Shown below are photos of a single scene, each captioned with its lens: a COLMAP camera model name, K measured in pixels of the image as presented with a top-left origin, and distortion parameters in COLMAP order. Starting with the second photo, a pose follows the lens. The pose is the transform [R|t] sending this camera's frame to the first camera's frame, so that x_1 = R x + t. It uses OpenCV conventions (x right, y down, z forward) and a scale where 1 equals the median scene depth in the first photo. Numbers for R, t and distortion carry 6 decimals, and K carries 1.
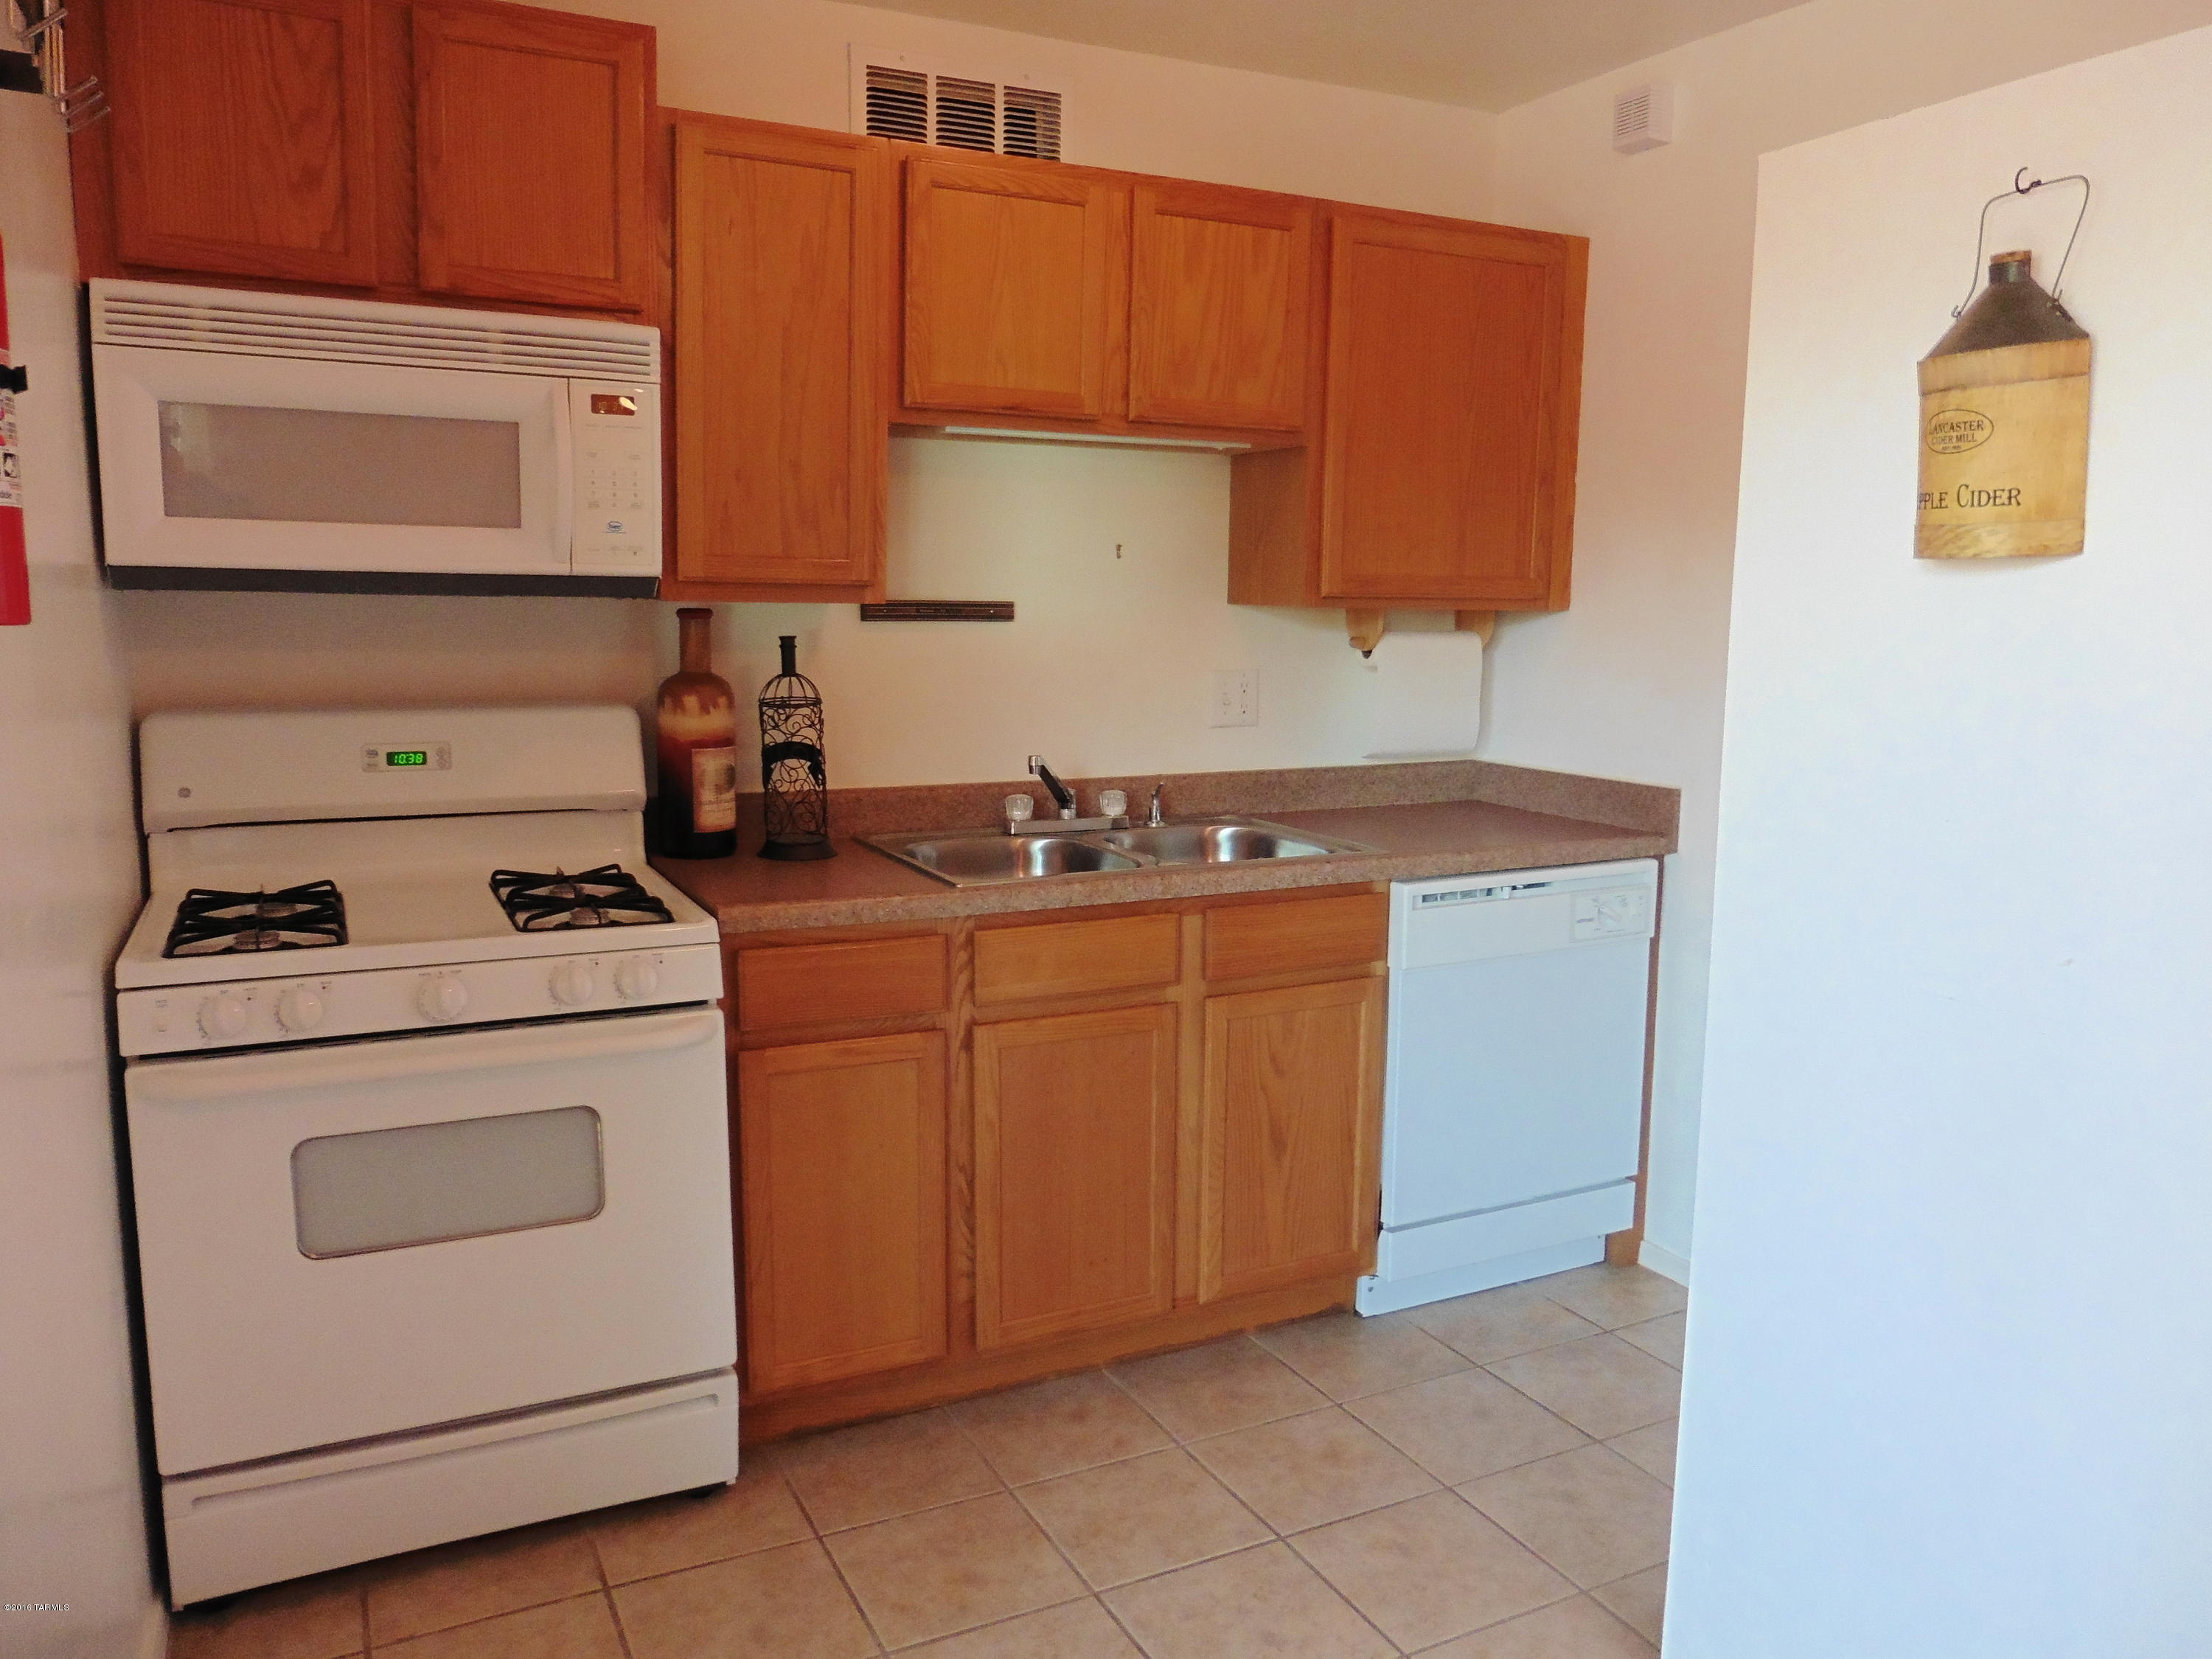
lens RADIAL K [[1608.4, 0, 1110.8], [0, 1608.4, 848.9], [0, 0, 1]] dist [-0.085004, 0.080940]
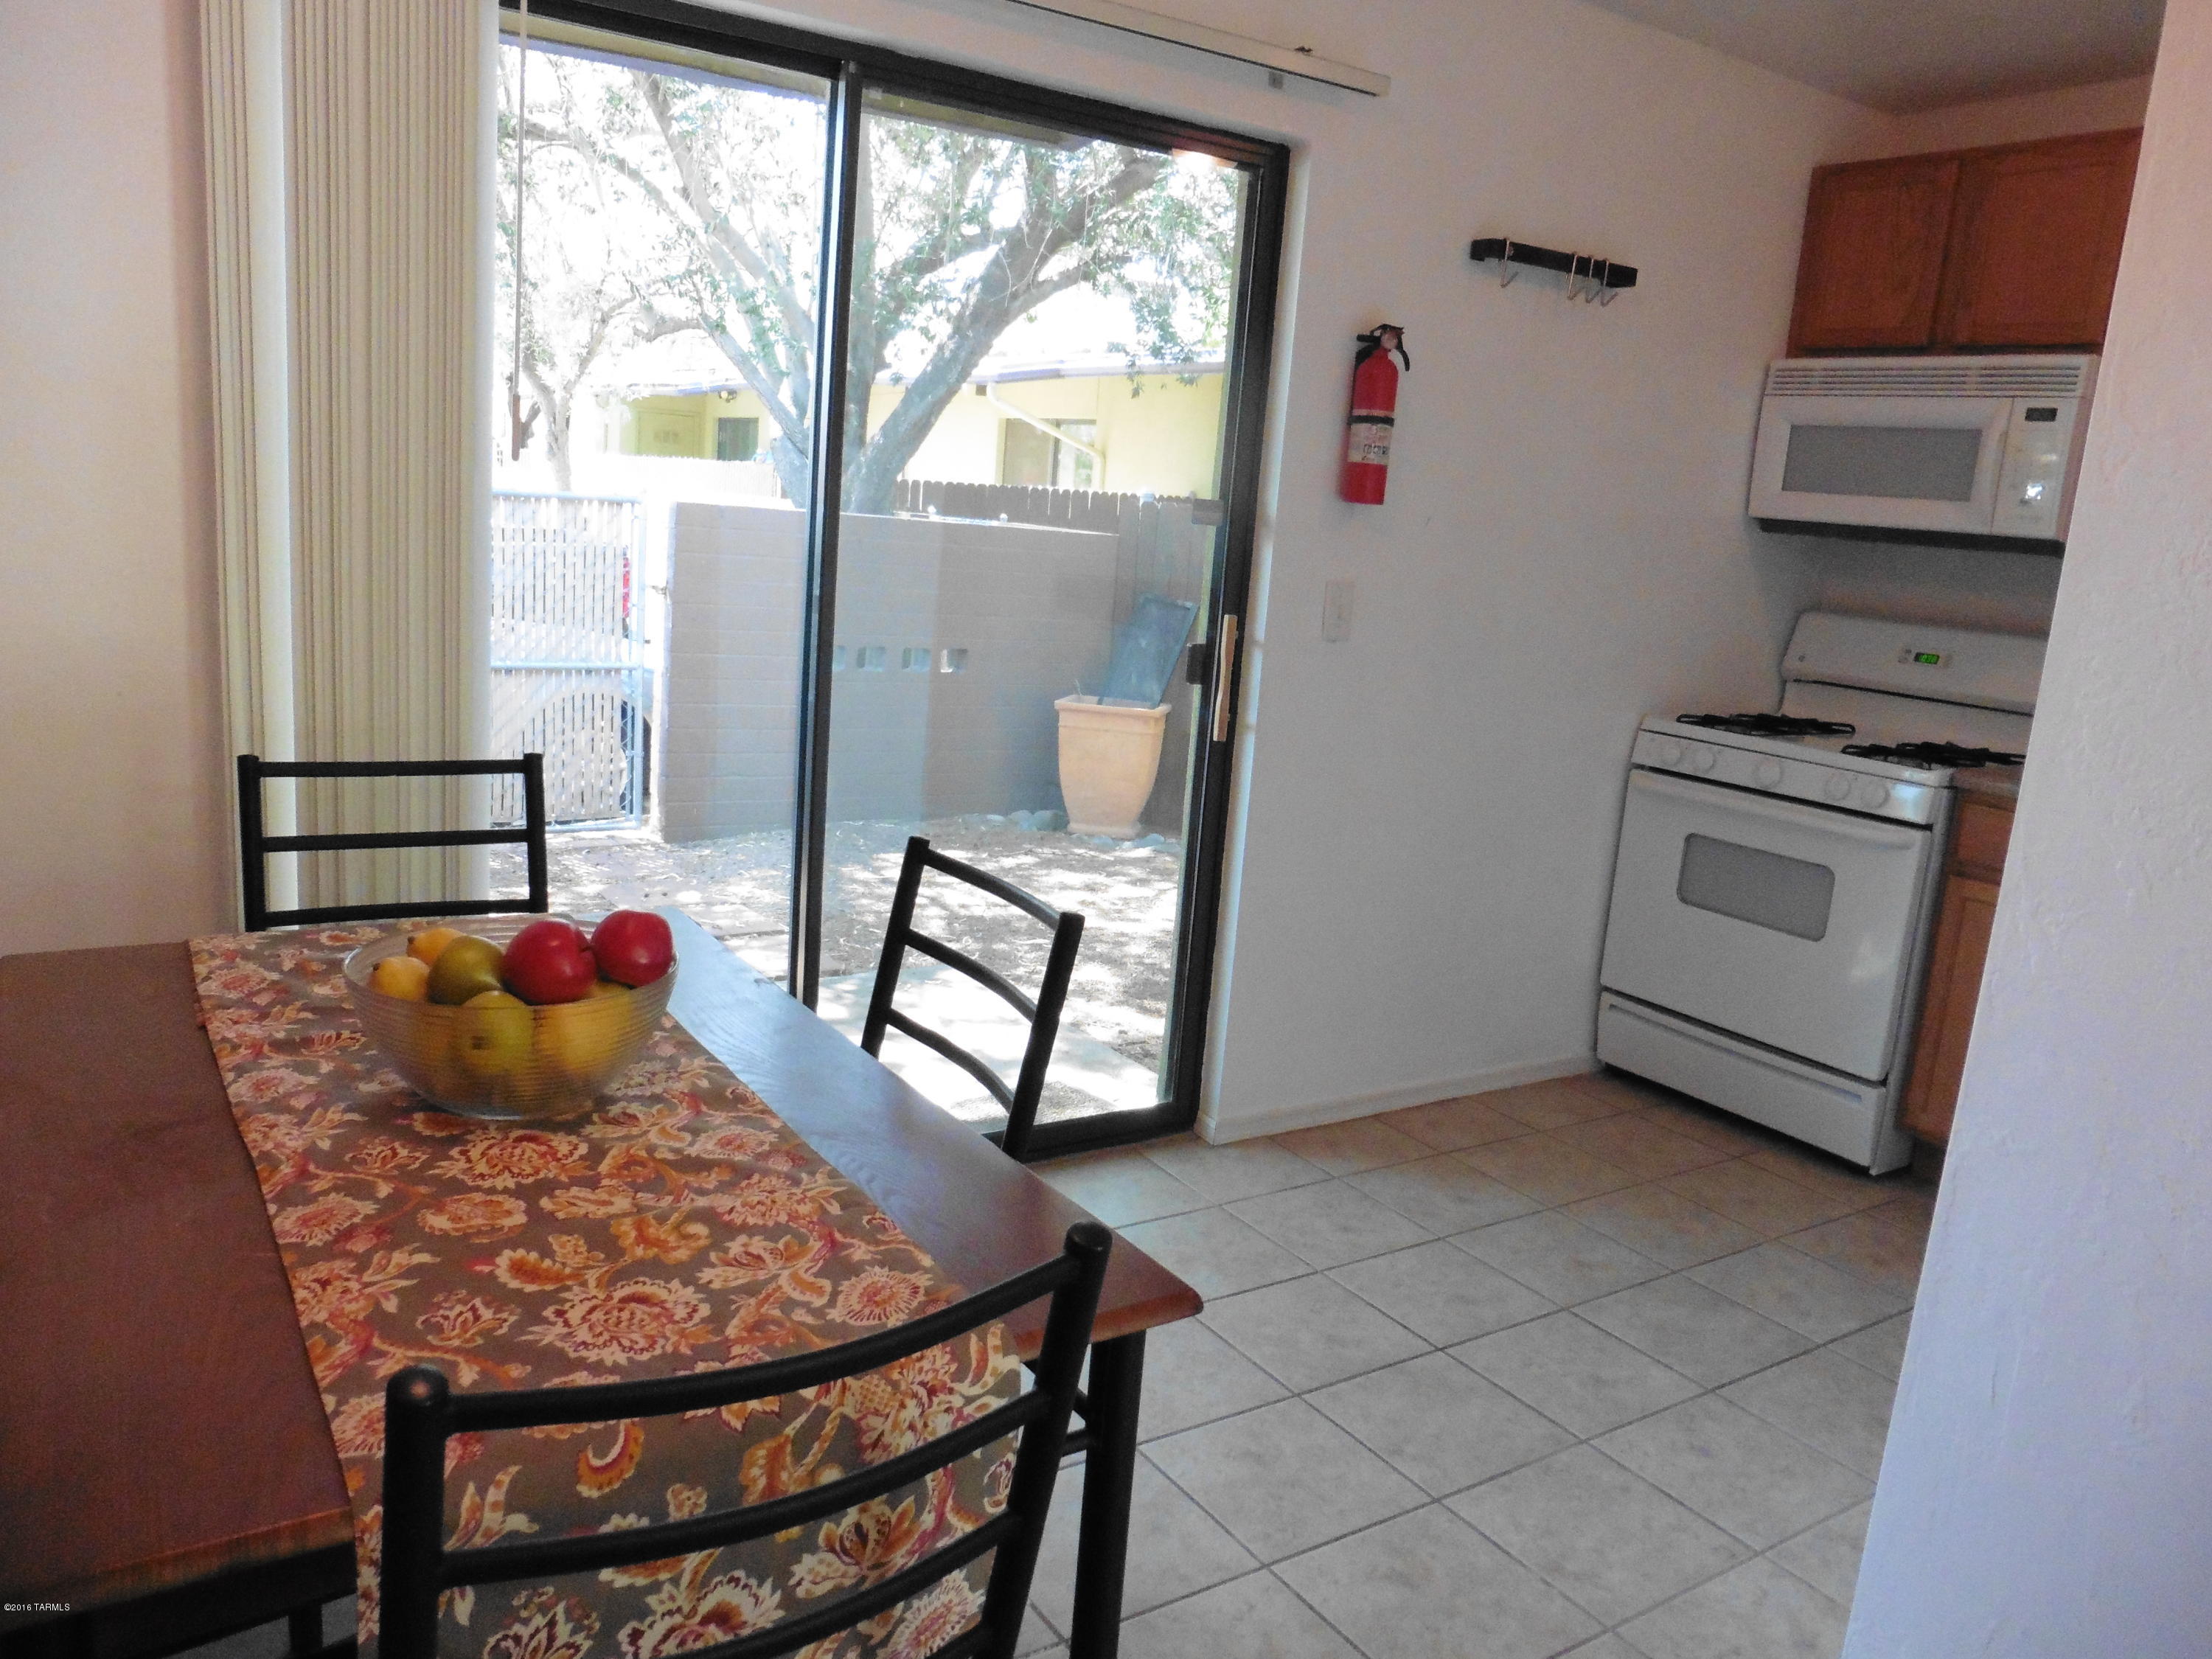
lens RADIAL K [[1608.4, 0, 1110.8], [0, 1608.4, 848.9], [0, 0, 1]] dist [-0.085004, 0.080940]
pose [[0.112608, 0.204285, -0.972413, 1.090274], [-0.221380, 0.959197, 0.175872, 0.026547], [0.968664, 0.195468, 0.153238, 0.078501]]
